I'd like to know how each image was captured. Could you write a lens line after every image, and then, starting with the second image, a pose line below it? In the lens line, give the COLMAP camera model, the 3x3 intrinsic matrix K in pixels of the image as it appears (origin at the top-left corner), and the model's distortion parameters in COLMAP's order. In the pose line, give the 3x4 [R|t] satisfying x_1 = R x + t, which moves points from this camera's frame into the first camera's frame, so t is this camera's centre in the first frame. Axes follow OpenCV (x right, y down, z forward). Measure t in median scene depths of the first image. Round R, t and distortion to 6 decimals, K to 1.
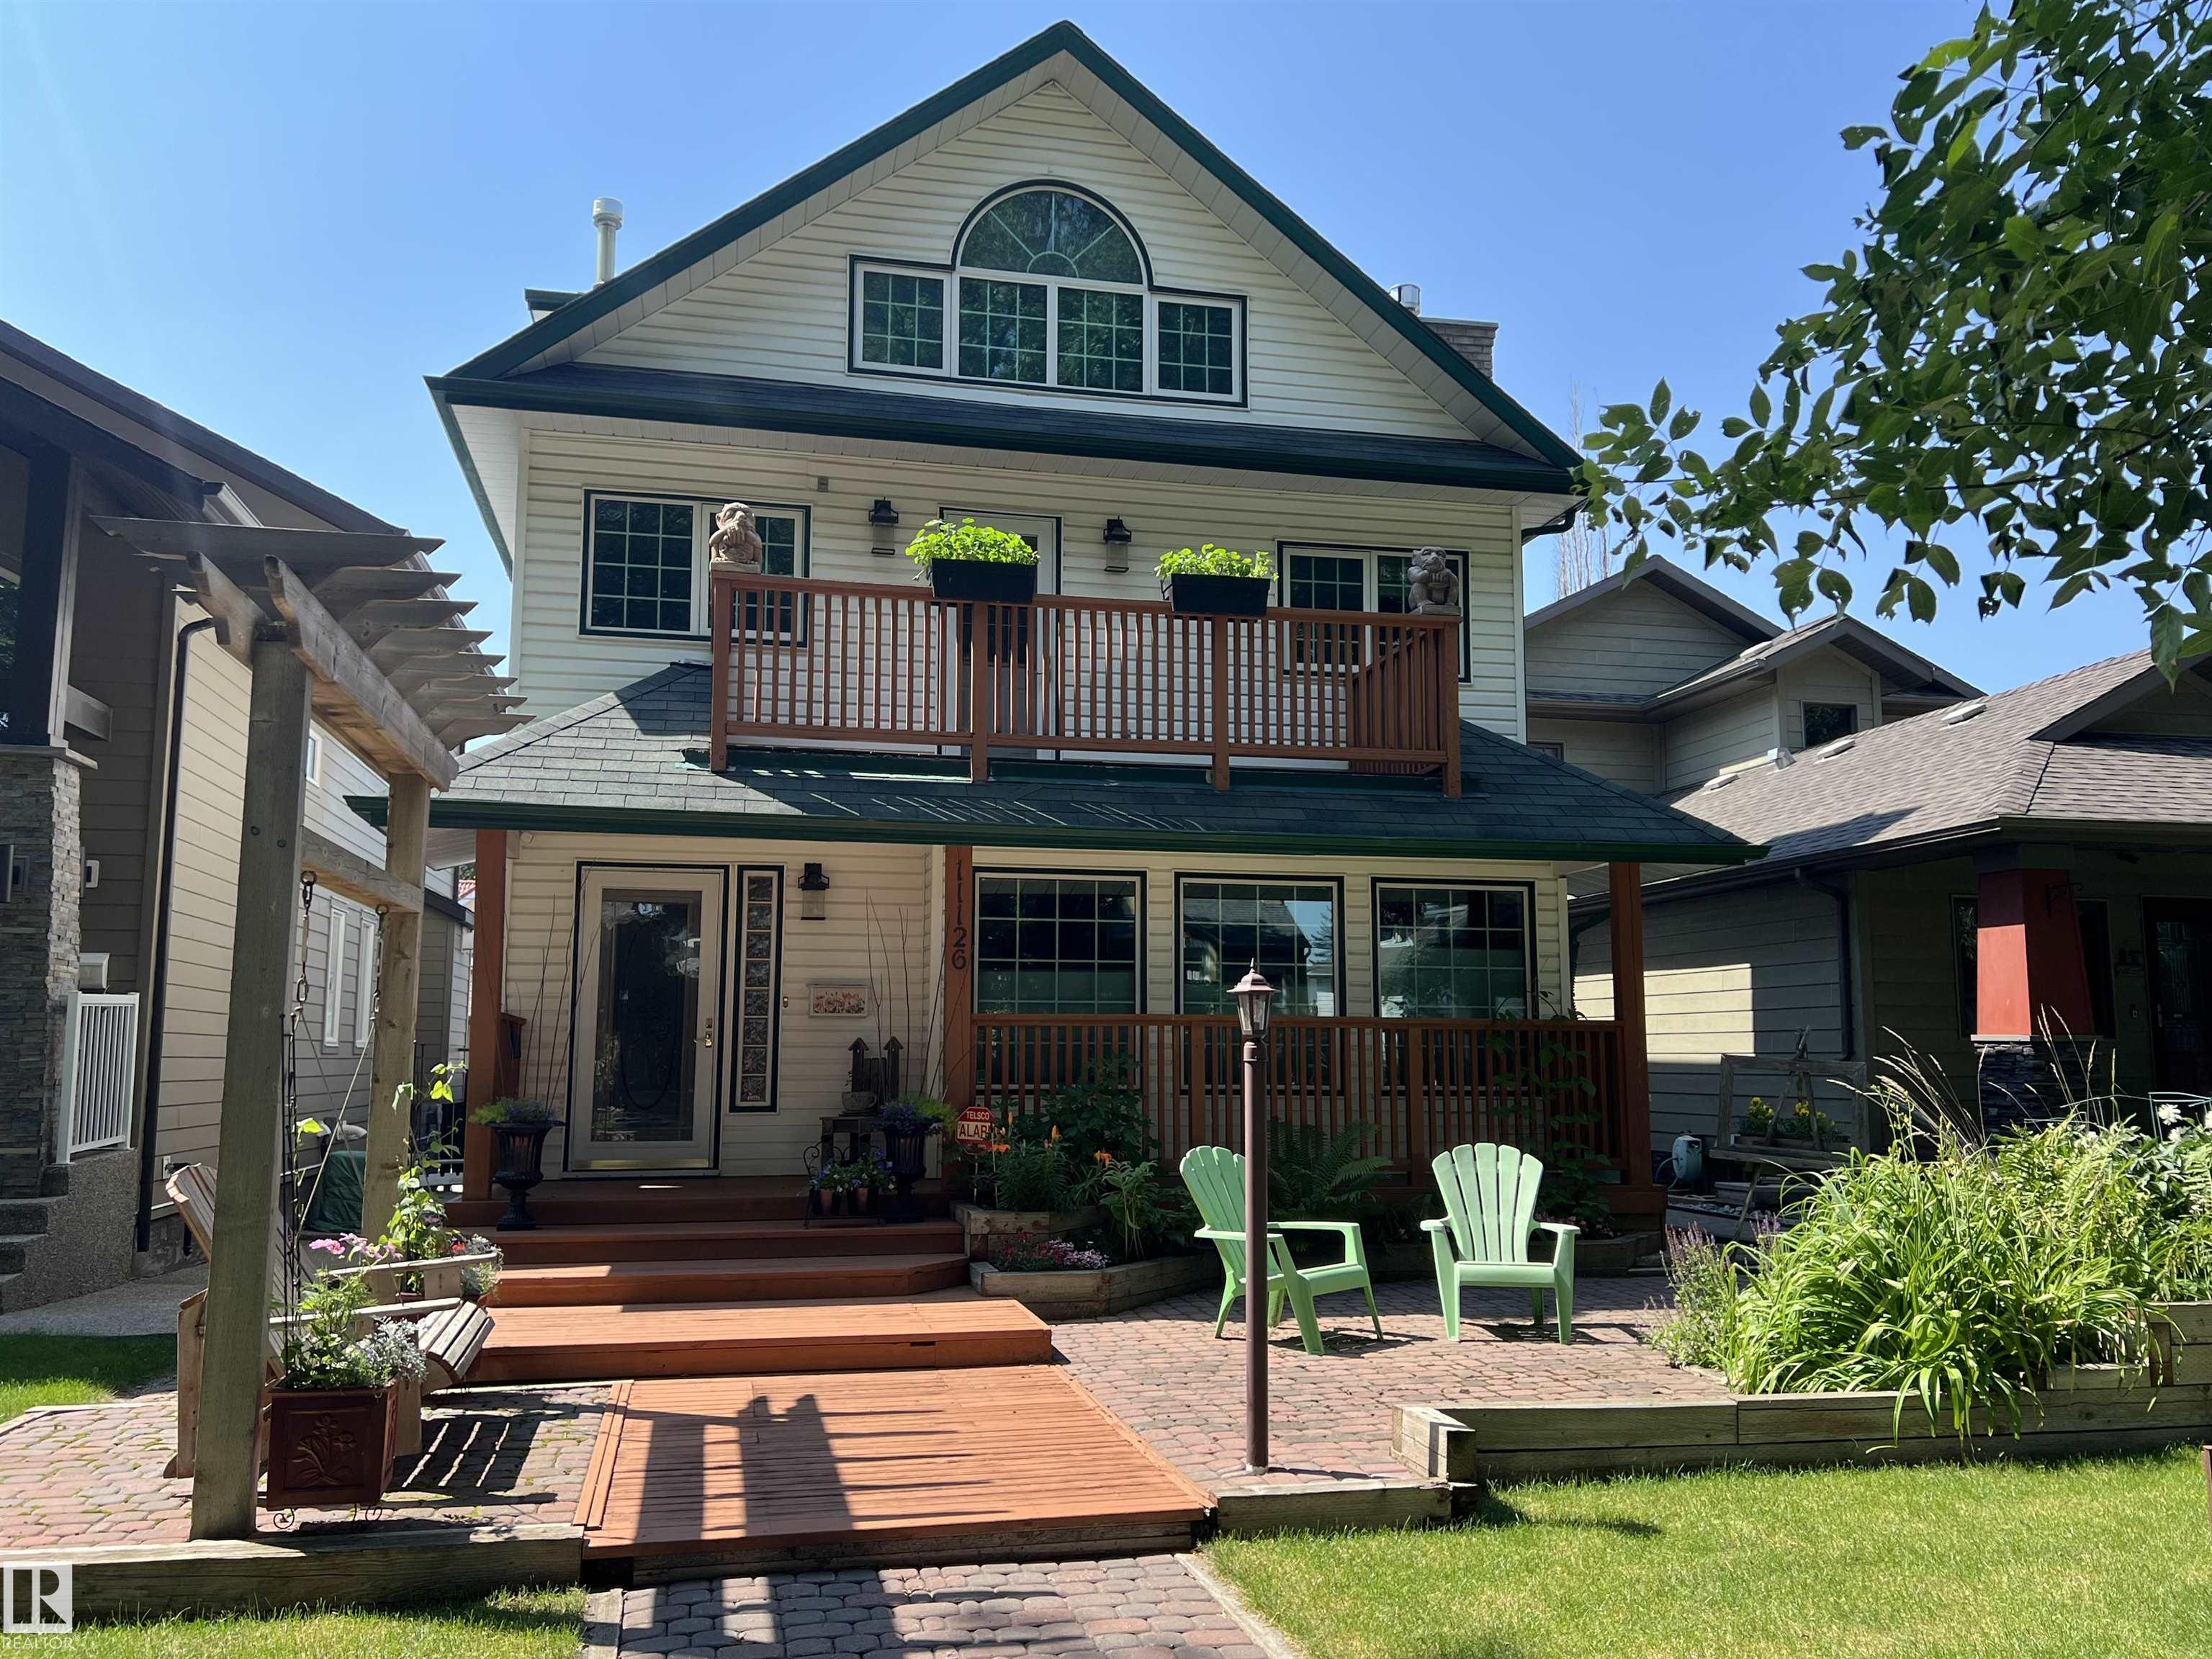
lens RADIAL K [[1714.7, 0, 1099.6], [0, 1714.7, 843.4], [0, 0, 1]] dist [0.031031, 0.000173]
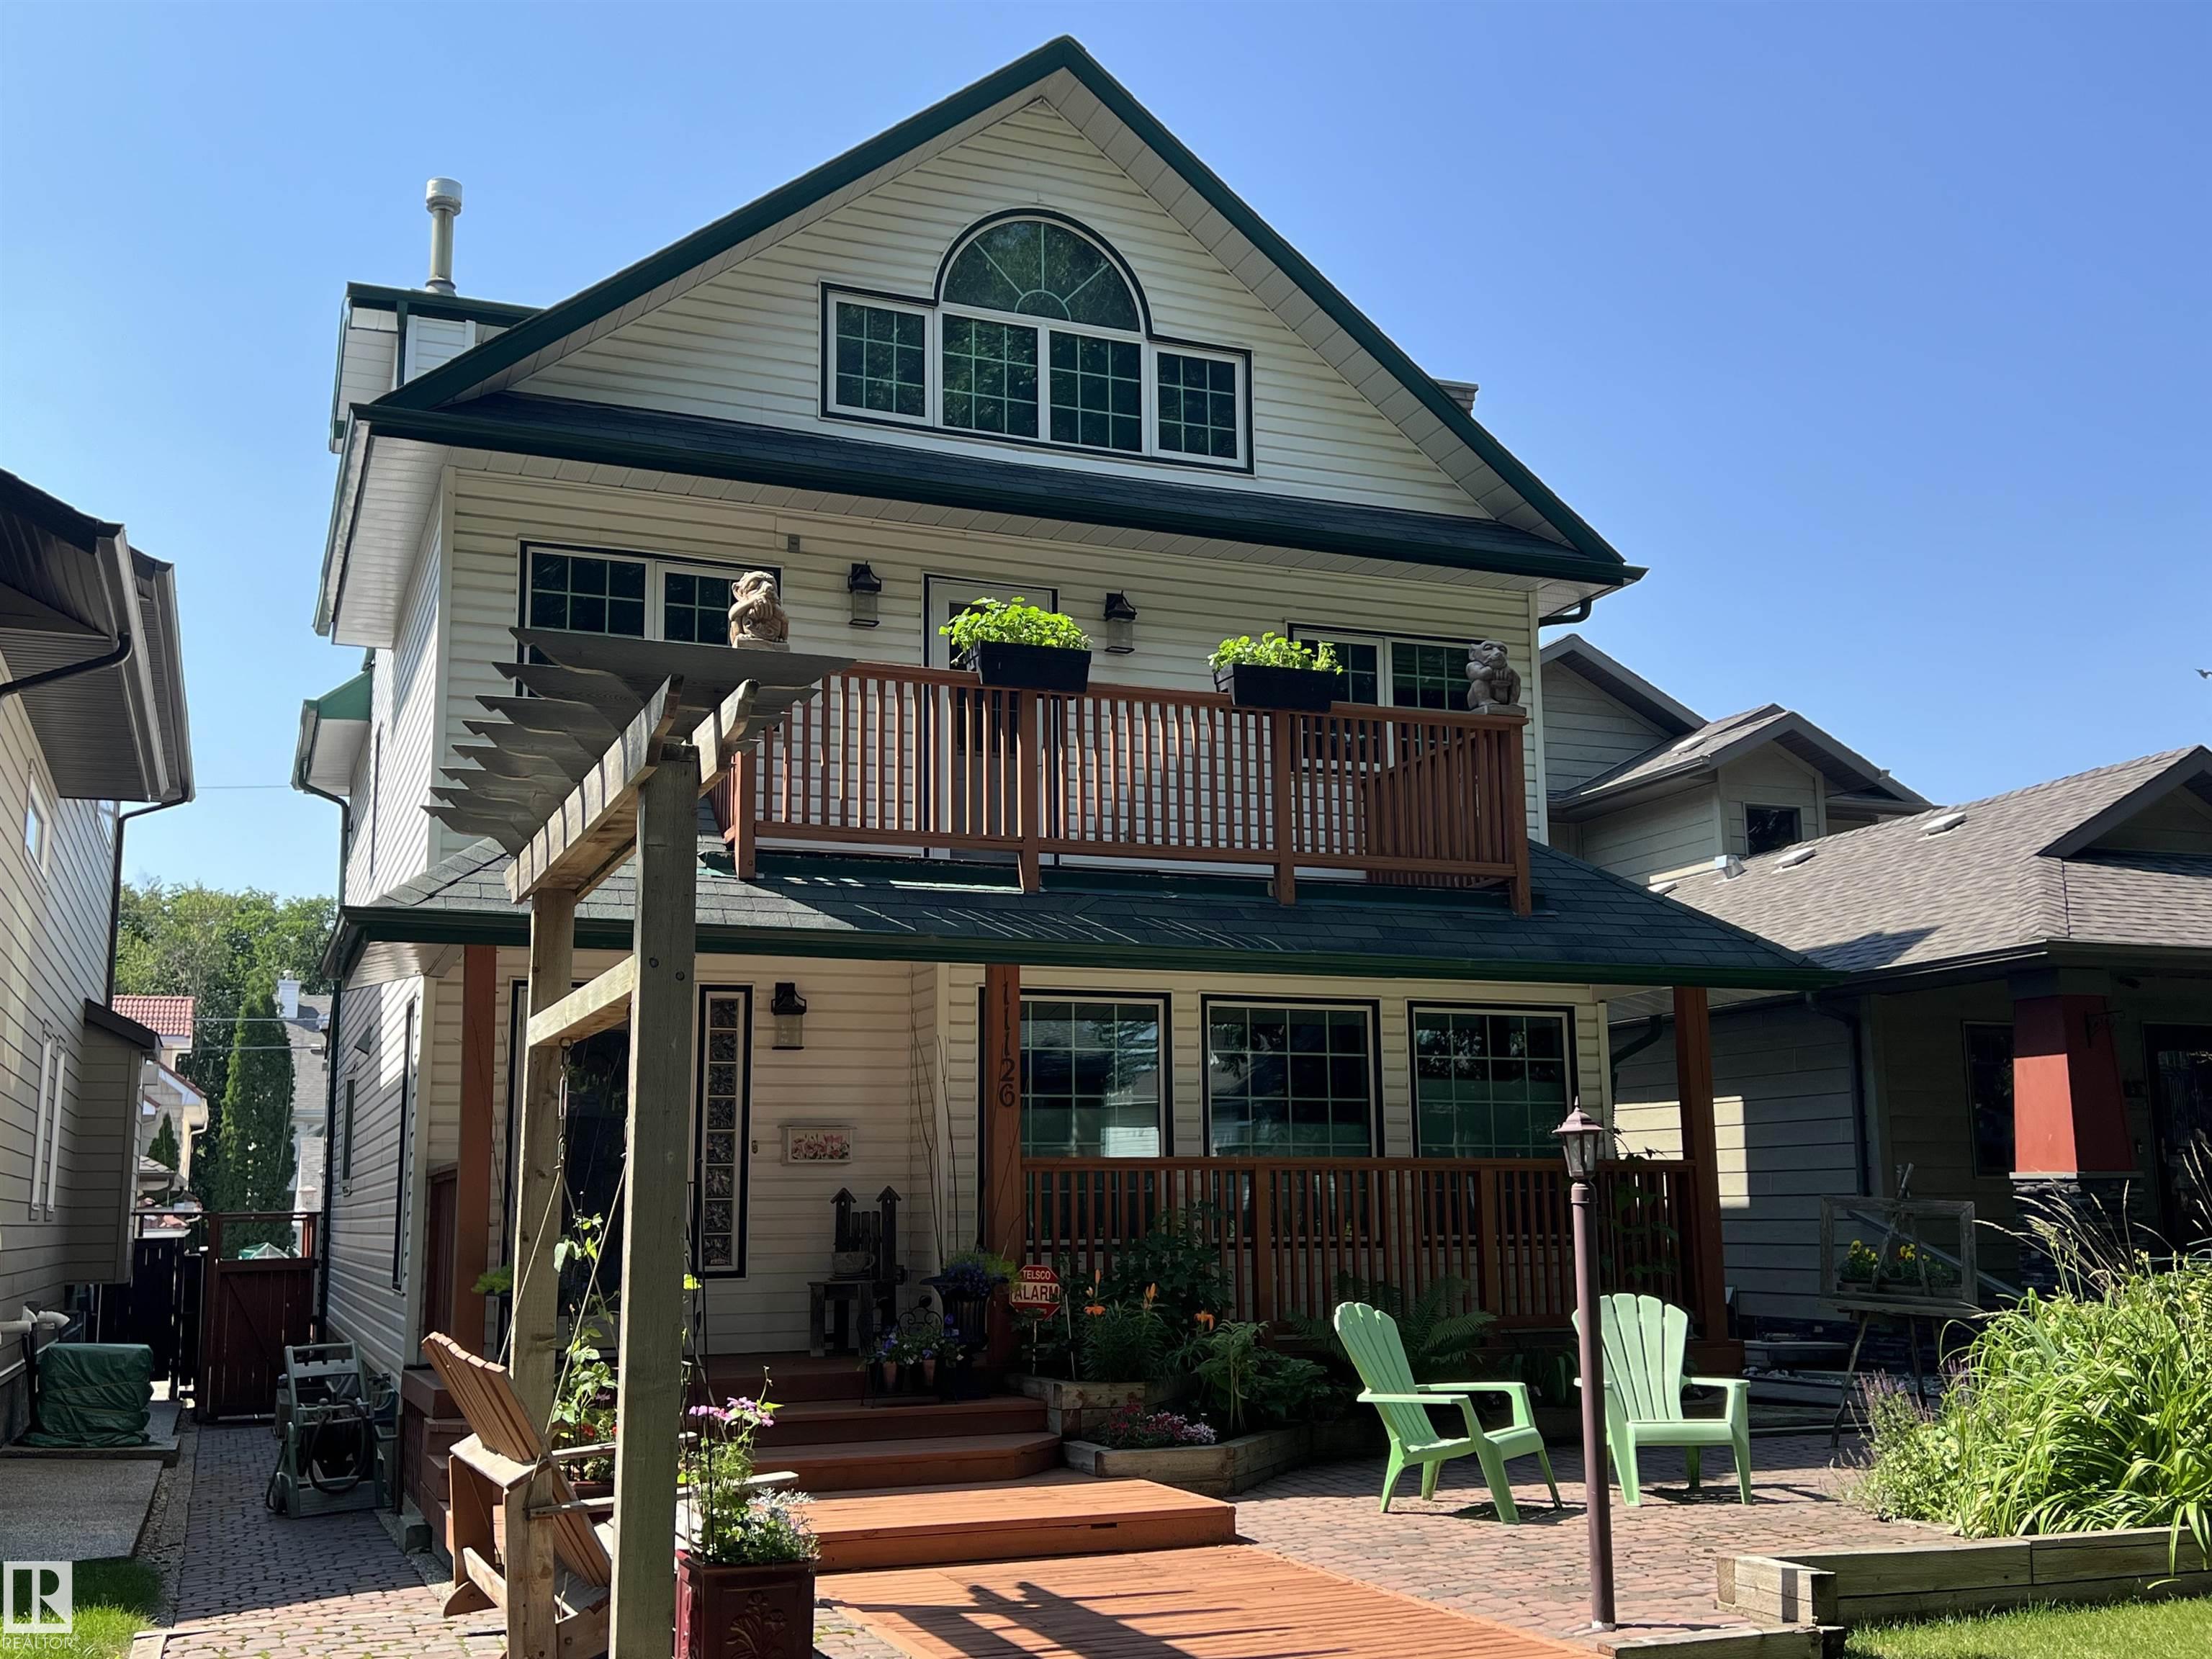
lens RADIAL K [[2119.8, 0, 1116.0], [0, 2119.8, 837.0], [0, 0, 1]] dist [0.056997, 0.000000]
pose [[0.985640, 0.015152, 0.168179, -0.185012], [-0.006226, 0.998550, -0.053475, -0.005725], [-0.168745, 0.051660, 0.984305, -0.073686]]
